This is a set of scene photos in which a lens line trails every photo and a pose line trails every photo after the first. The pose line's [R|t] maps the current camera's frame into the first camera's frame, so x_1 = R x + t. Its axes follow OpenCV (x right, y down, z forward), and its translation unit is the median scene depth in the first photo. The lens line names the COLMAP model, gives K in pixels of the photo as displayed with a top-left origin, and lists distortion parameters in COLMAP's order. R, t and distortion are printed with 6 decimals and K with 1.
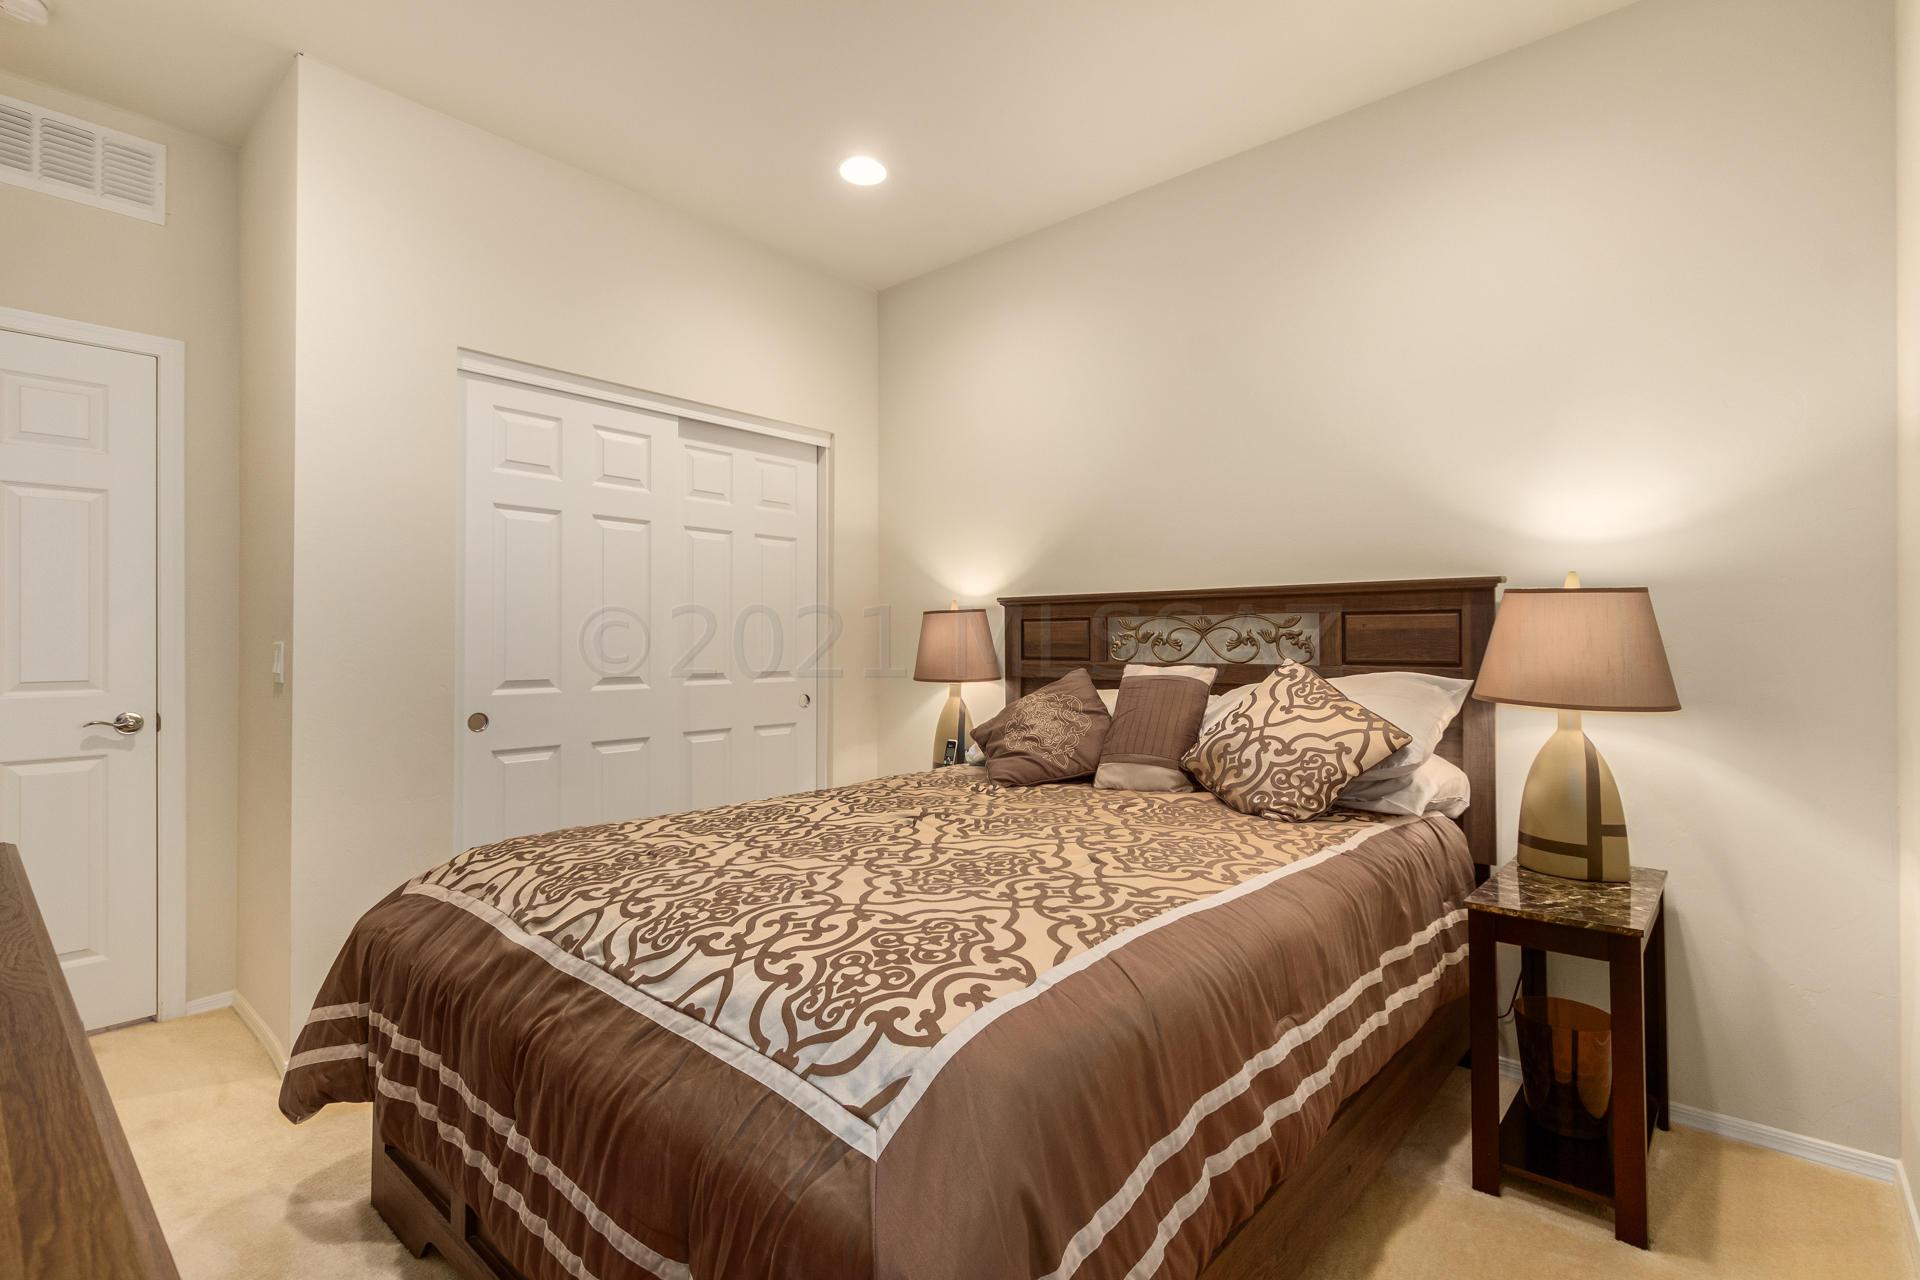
lens RADIAL K [[877.3, 0, 962.5], [0, 877.3, 633.4], [0, 0, 1]] dist [-0.002262, -0.000203]
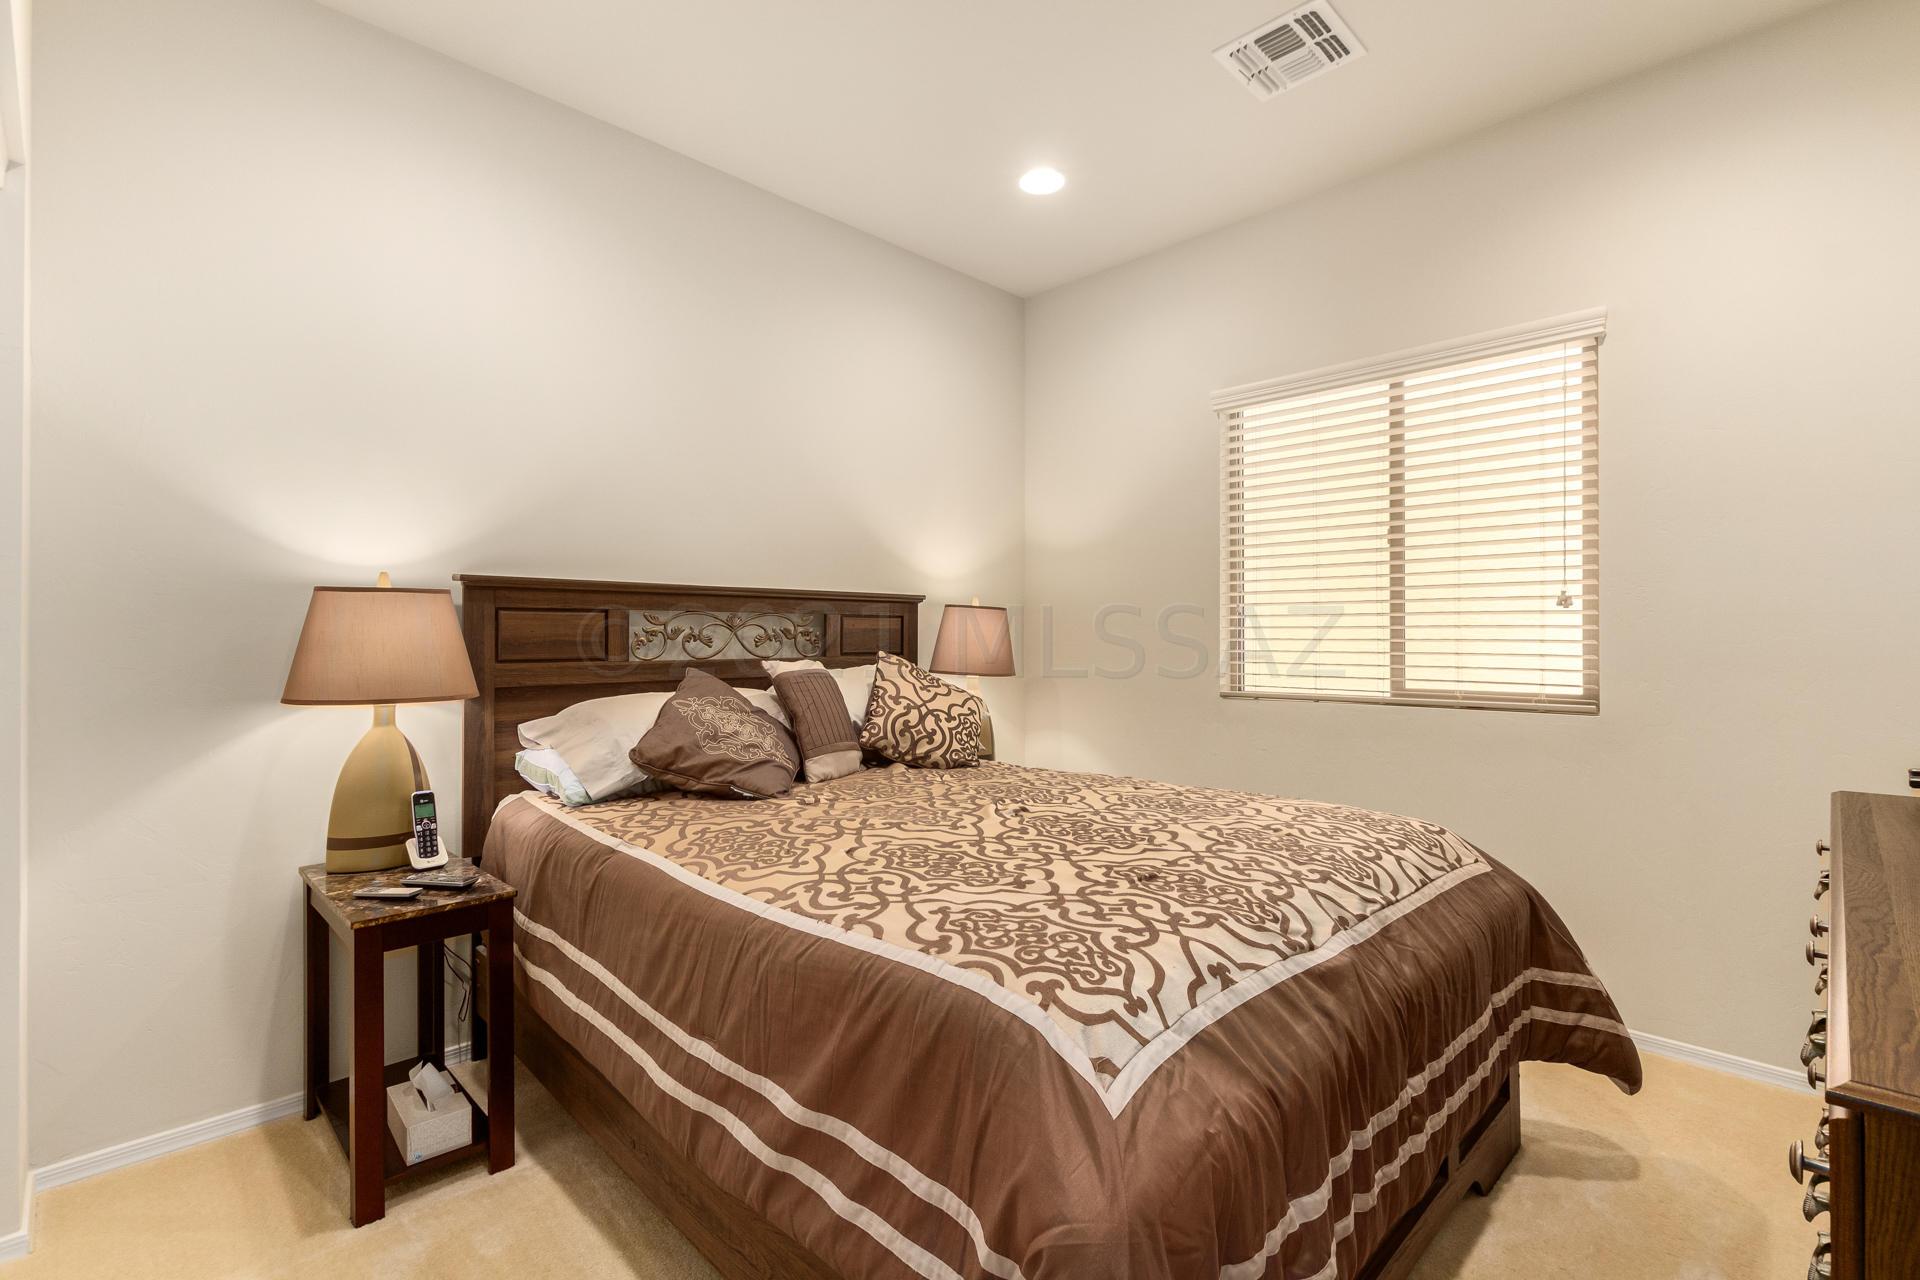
lens RADIAL K [[877.3, 0, 962.5], [0, 877.3, 633.4], [0, 0, 1]] dist [-0.002262, -0.000203]
pose [[0.063184, 0.007351, 0.997975, -0.926405], [-0.009403, 0.999933, -0.006770, 0.010332], [-0.997958, -0.008956, 0.063249, 0.841884]]
